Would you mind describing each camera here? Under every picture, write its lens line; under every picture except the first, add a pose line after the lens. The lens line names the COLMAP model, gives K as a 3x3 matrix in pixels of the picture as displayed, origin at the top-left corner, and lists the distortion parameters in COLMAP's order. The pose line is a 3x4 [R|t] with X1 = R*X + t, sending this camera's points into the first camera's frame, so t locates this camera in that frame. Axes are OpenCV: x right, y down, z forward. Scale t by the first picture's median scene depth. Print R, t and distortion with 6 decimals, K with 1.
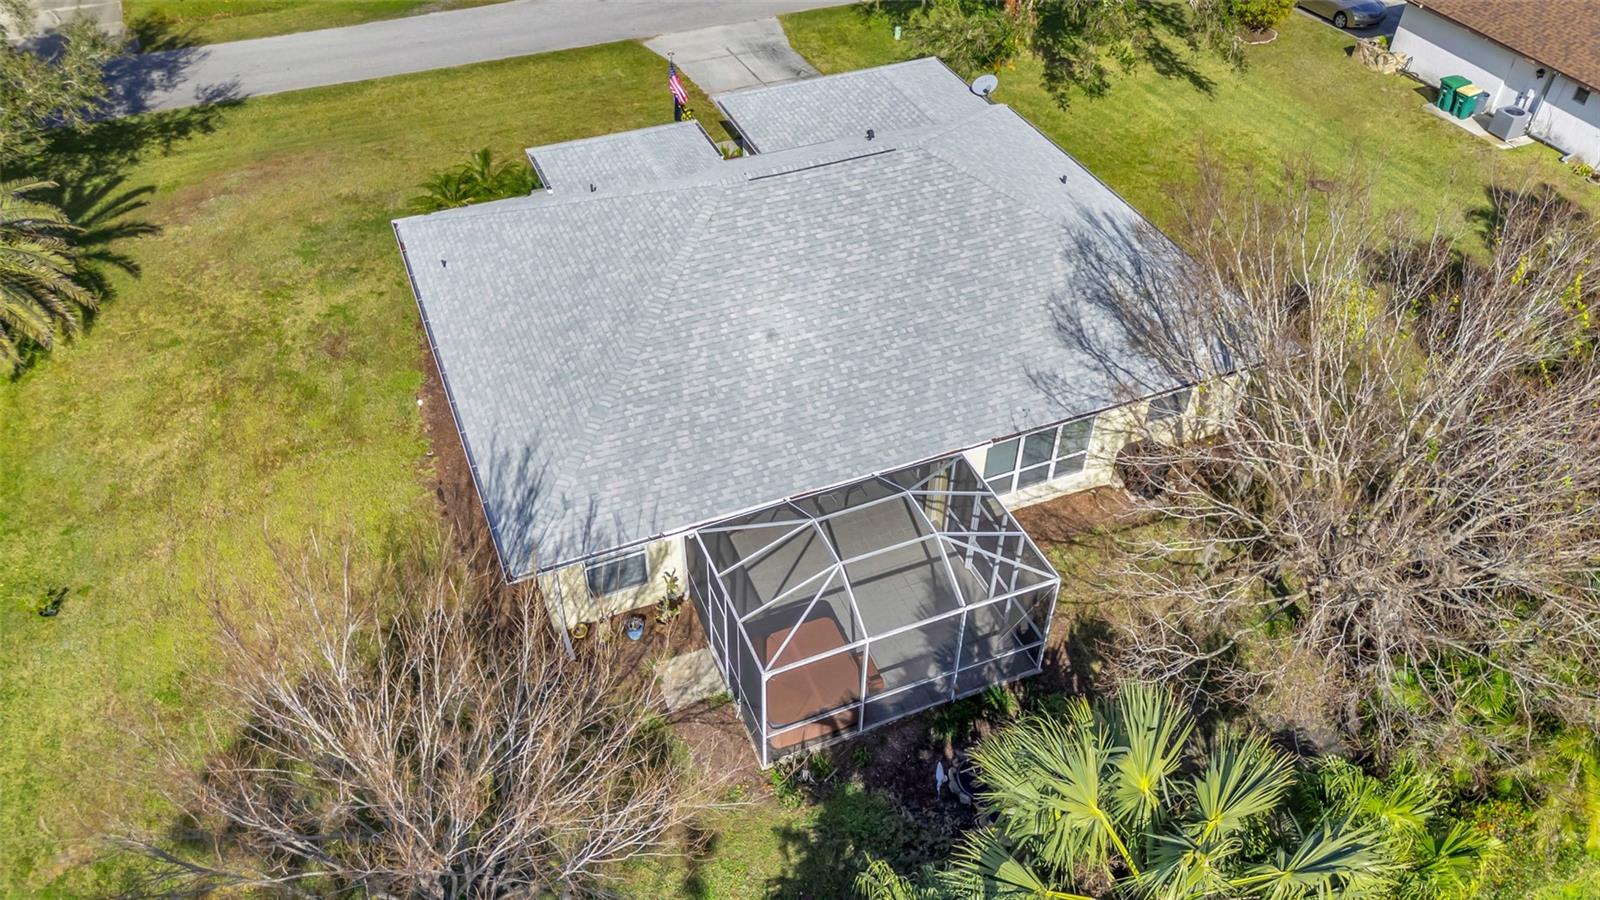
lens RADIAL K [[1173.6, 0, 800.0], [0, 1173.6, 450.0], [0, 0, 1]] dist [0.068688, -0.057620]
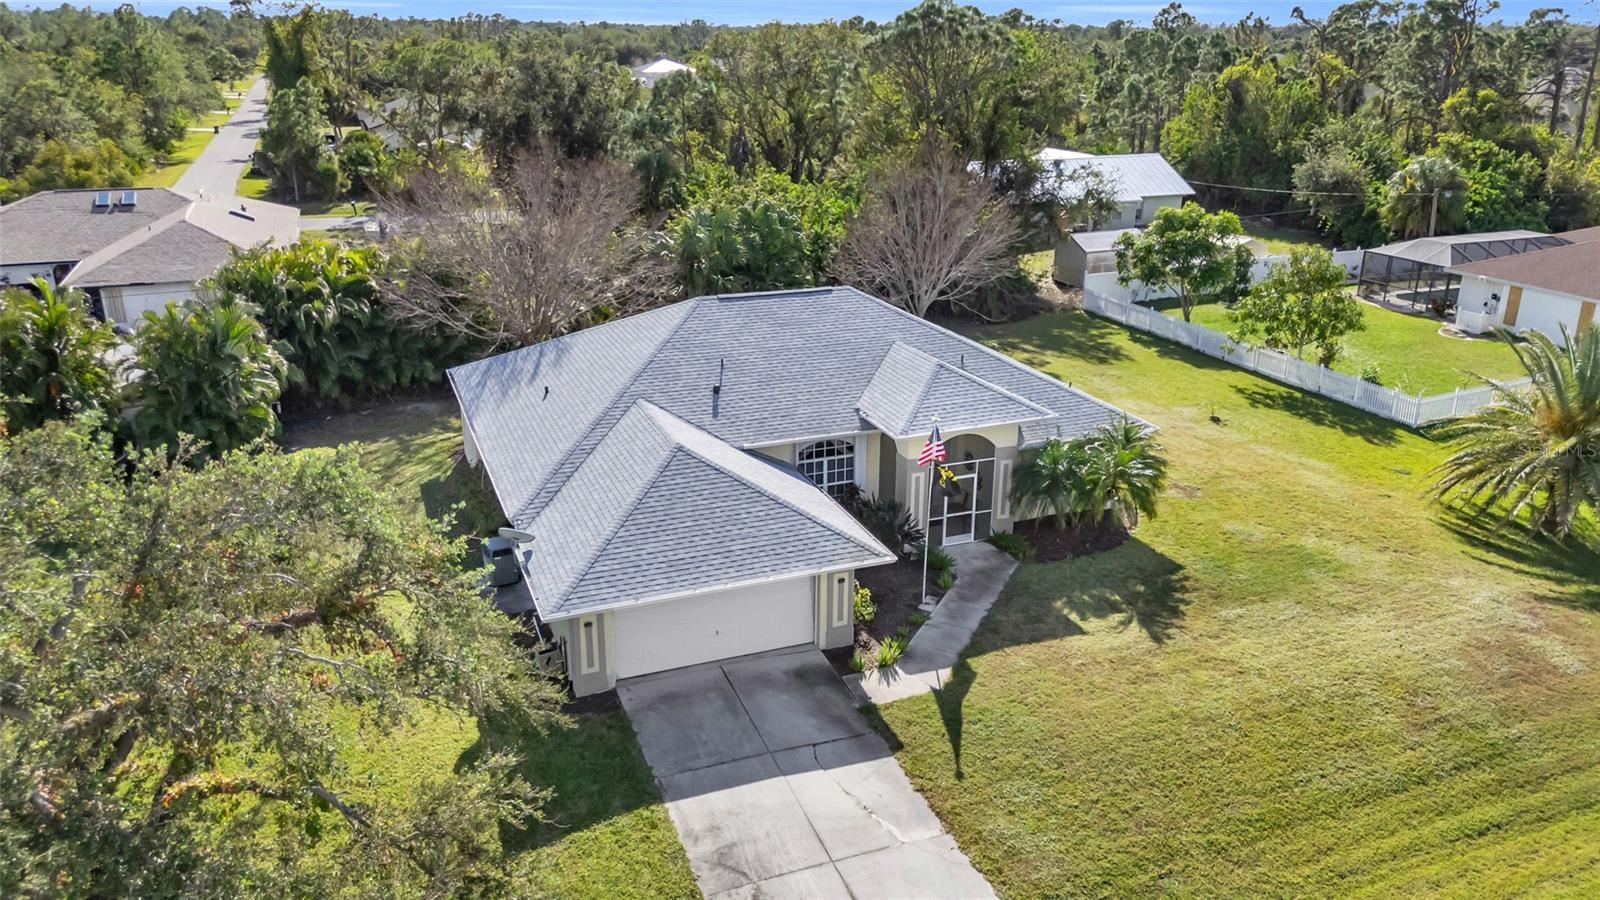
lens RADIAL K [[1173.6, 0, 800.0], [0, 1173.6, 450.0], [0, 0, 1]] dist [0.068688, -0.057620]
pose [[-0.999552, 0.006745, 0.029168, -0.034807], [0.028337, 0.527440, 0.849119, -0.839555], [-0.009657, 0.849565, -0.527395, 1.177461]]
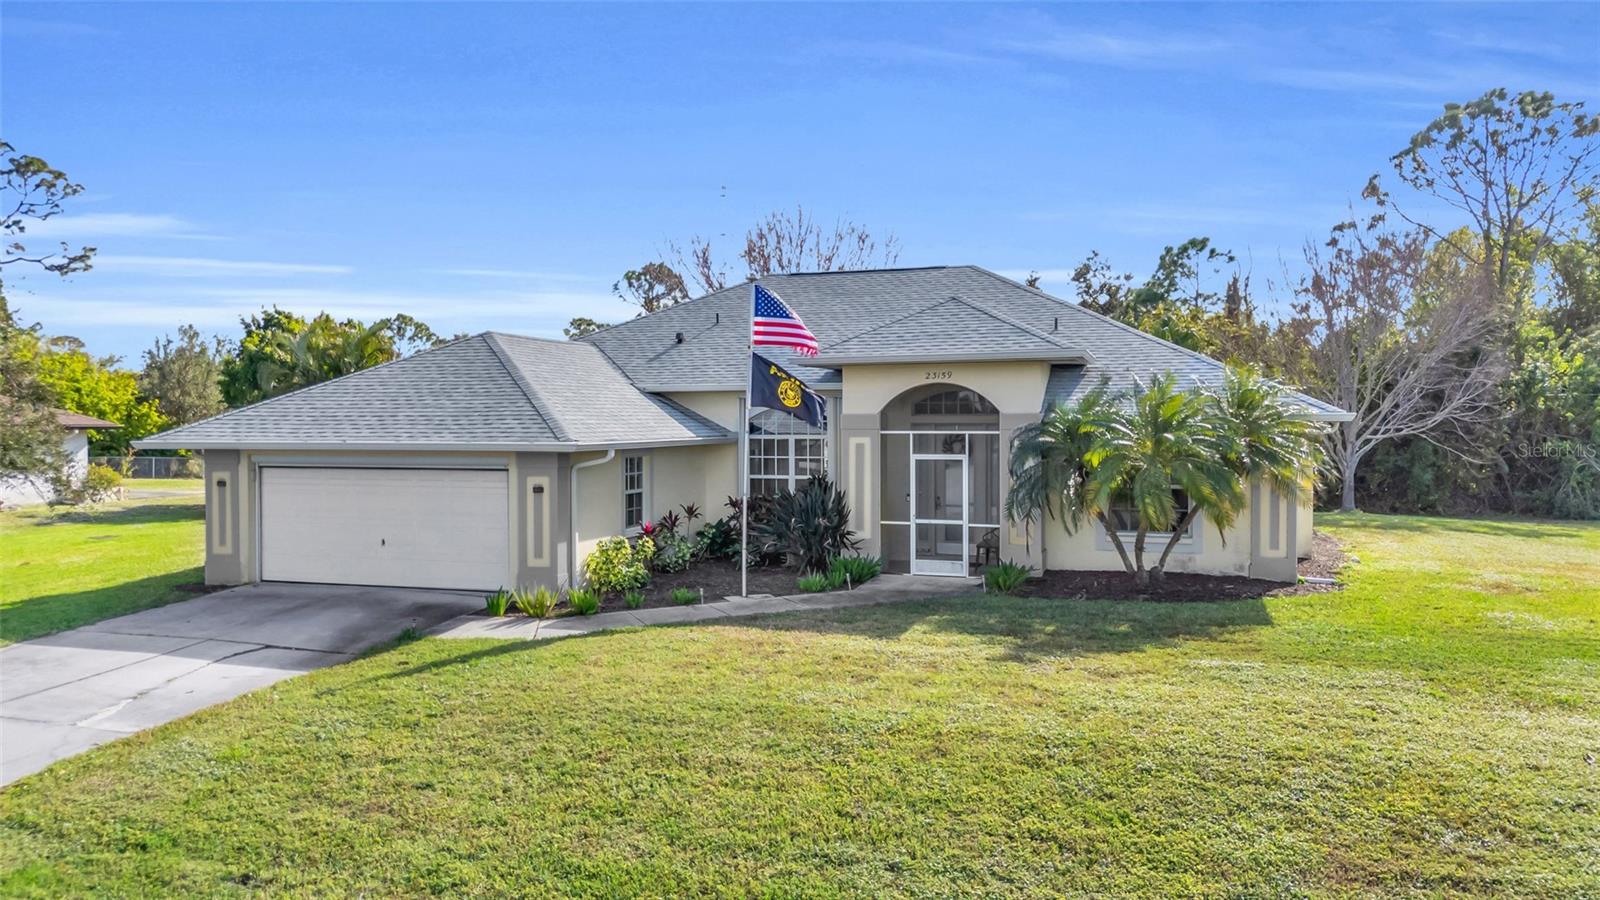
lens RADIAL K [[1173.6, 0, 800.0], [0, 1173.6, 450.0], [0, 0, 1]] dist [0.068688, -0.057620]
pose [[-0.753523, 0.004915, 0.657403, -0.385666], [0.423359, 0.768657, 0.479513, -0.430117], [-0.502961, 0.639642, -0.581282, 1.088876]]
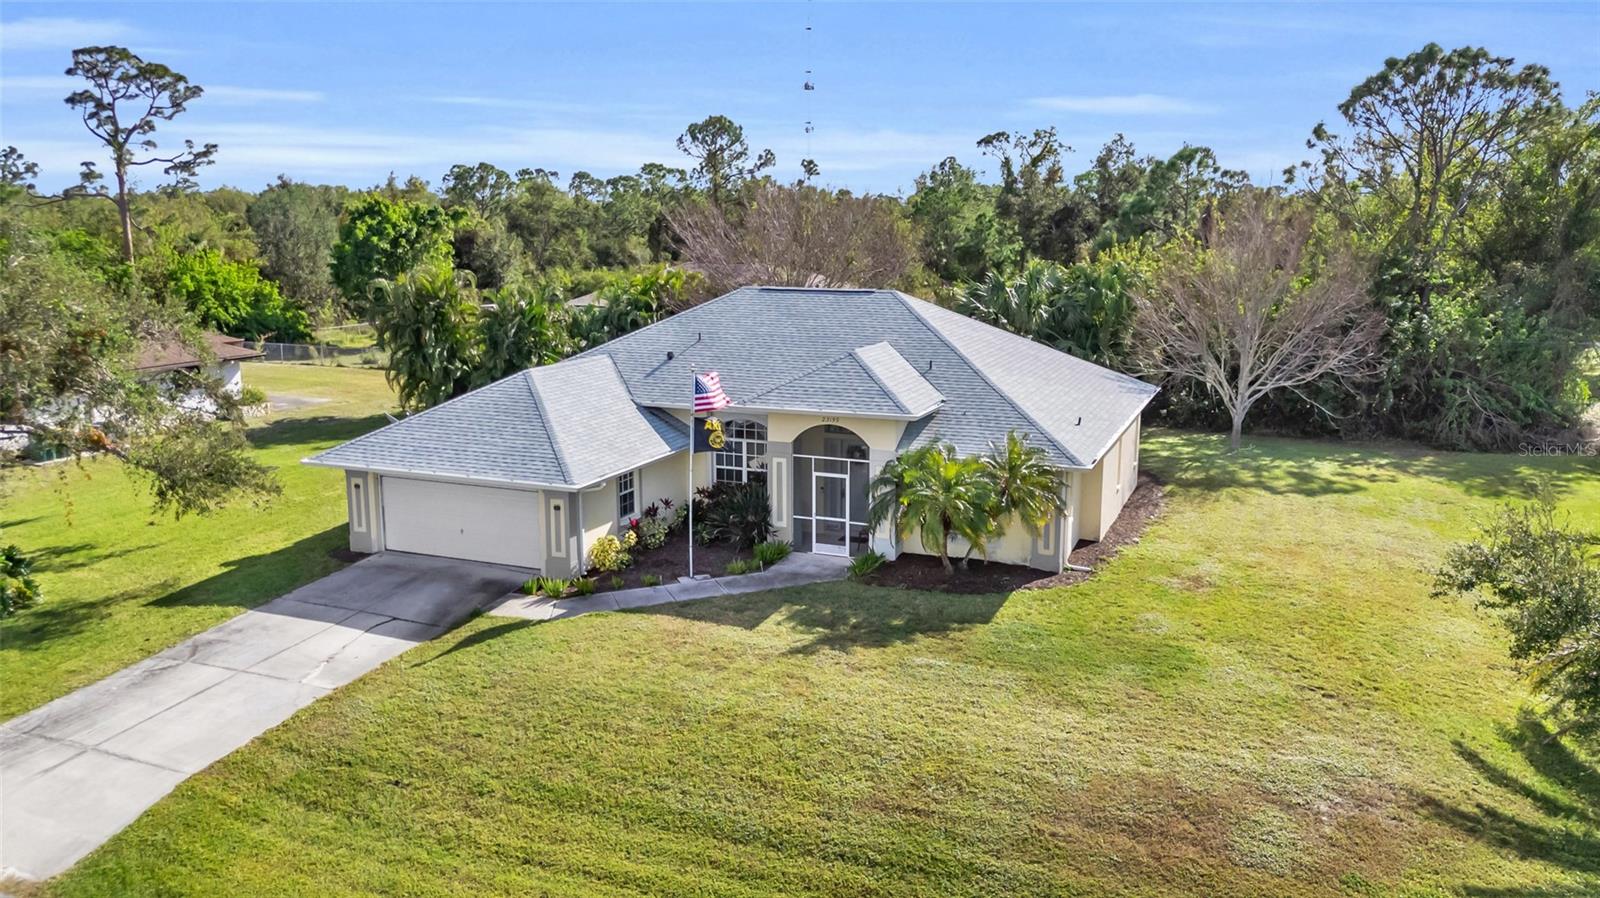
lens RADIAL K [[1204.7, 0, 798.5], [0, 1204.7, 430.5], [0, 0, 1]] dist [0.056424, -0.048050]
pose [[-0.697512, -0.107194, 0.708510, -0.600116], [0.459802, 0.691398, 0.557271, -0.597510], [-0.549598, 0.714478, -0.432970, 1.084888]]
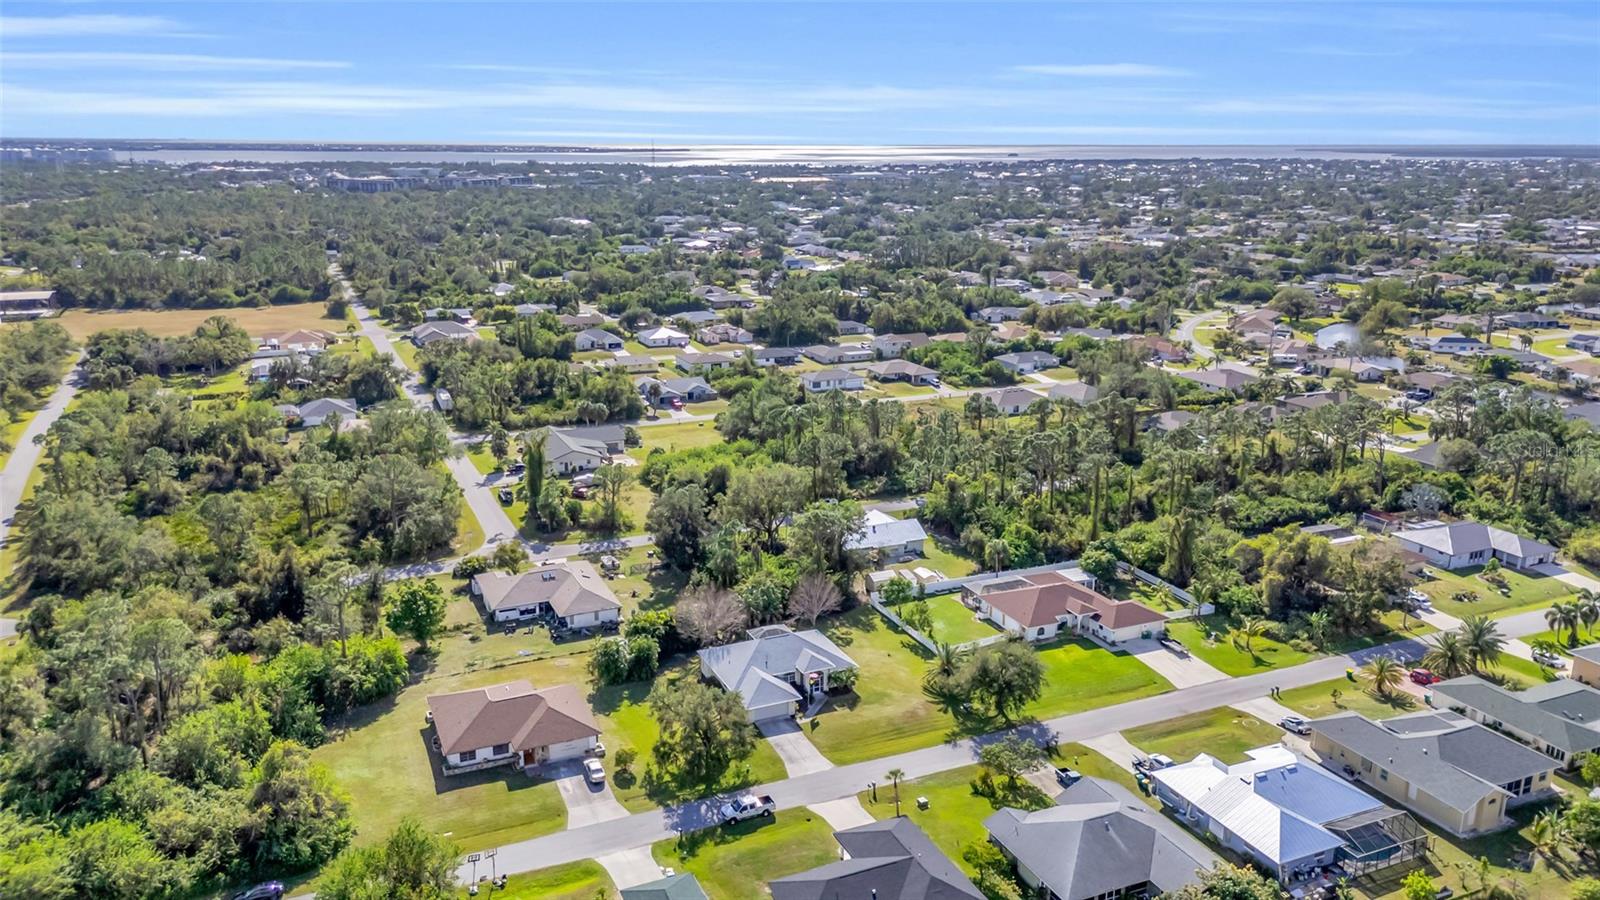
lens RADIAL K [[1173.6, 0, 800.0], [0, 1173.6, 450.0], [0, 0, 1]] dist [0.068688, -0.057620]
pose [[-0.999582, 0.021255, -0.019601, -0.006792], [-0.003031, 0.597151, 0.802123, -3.598759], [0.028754, 0.801847, -0.596837, 2.427689]]
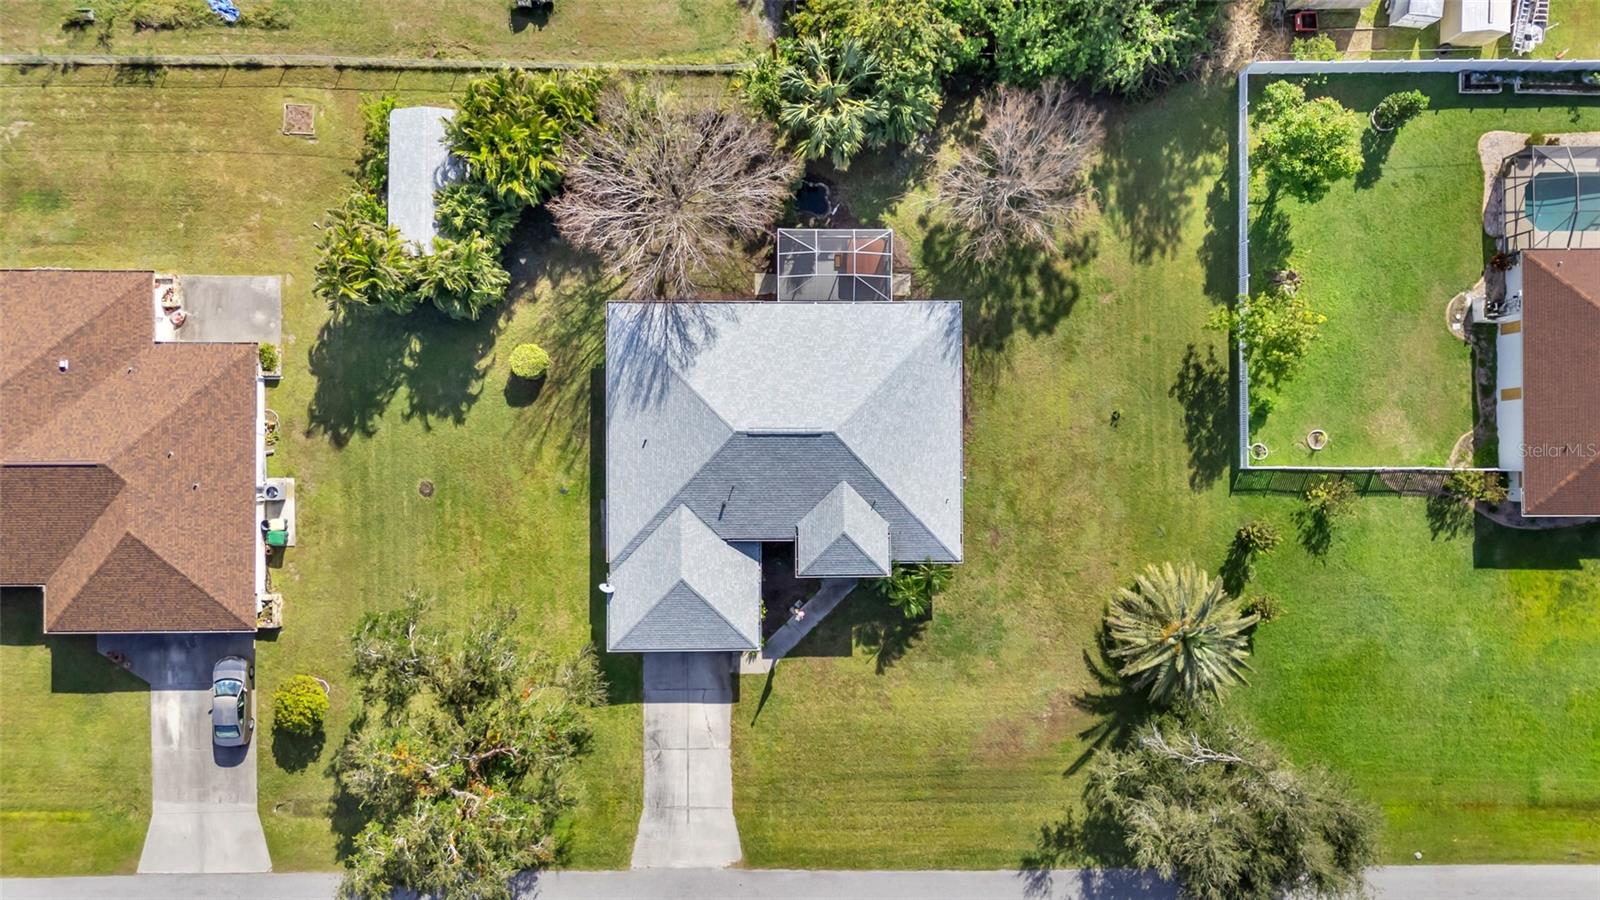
lens RADIAL K [[1173.6, 0, 800.0], [0, 1173.6, 450.0], [0, 0, 1]] dist [0.068688, -0.057620]
pose [[-0.920351, -0.390839, 0.014129, -0.036812], [0.250269, -0.560806, 0.789216, -1.271218], [-0.300533, 0.729892, 0.613953, -0.195194]]
